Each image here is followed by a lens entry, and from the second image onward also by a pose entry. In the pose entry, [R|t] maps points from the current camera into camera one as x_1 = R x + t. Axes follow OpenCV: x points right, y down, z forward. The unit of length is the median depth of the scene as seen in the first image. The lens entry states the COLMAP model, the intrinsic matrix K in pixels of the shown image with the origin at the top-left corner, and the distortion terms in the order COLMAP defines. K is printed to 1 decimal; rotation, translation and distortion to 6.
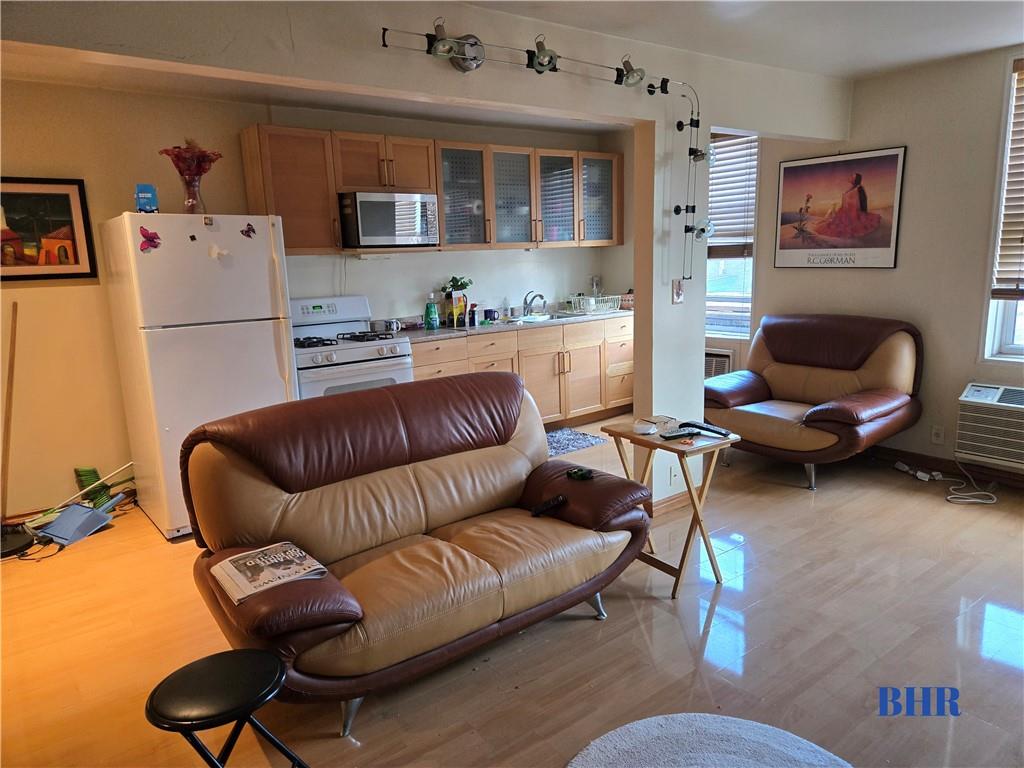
lens RADIAL K [[682.5, 0, 519.5], [0, 682.5, 379.4], [0, 0, 1]] dist [0.076382, -0.070983]
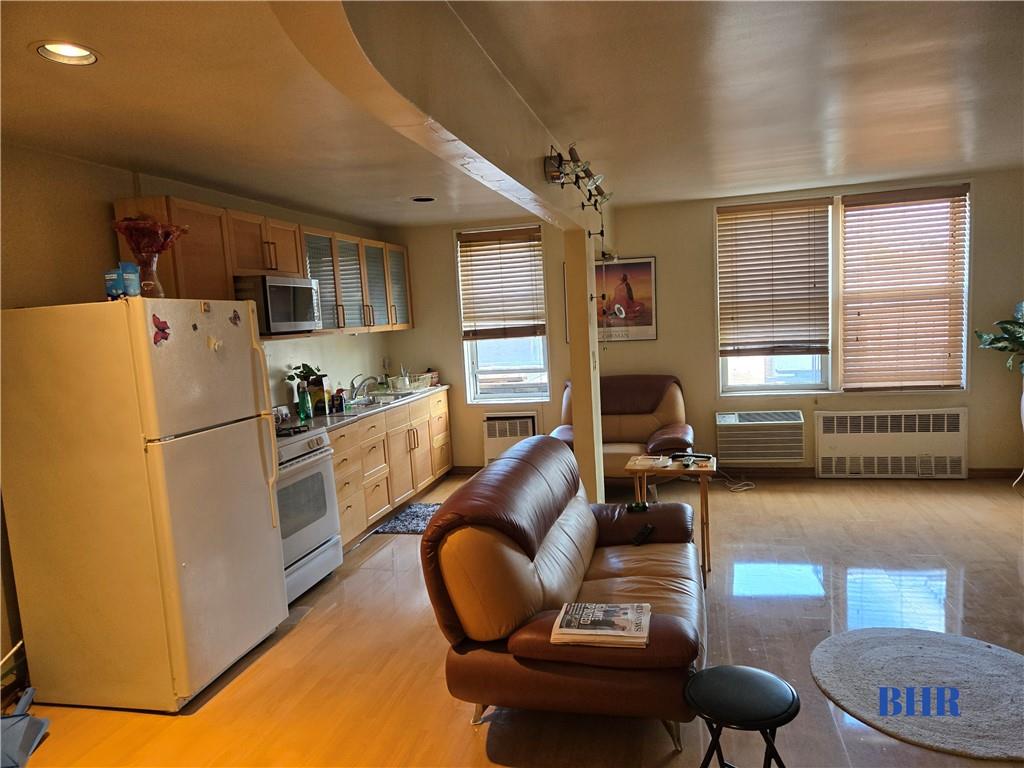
lens RADIAL K [[682.5, 0, 519.5], [0, 682.5, 379.4], [0, 0, 1]] dist [0.076382, -0.070983]
pose [[0.773896, -0.068799, 0.629565, -0.581373], [0.145677, 0.986764, -0.071239, -0.021192], [-0.616330, 0.146845, 0.773675, 0.101483]]
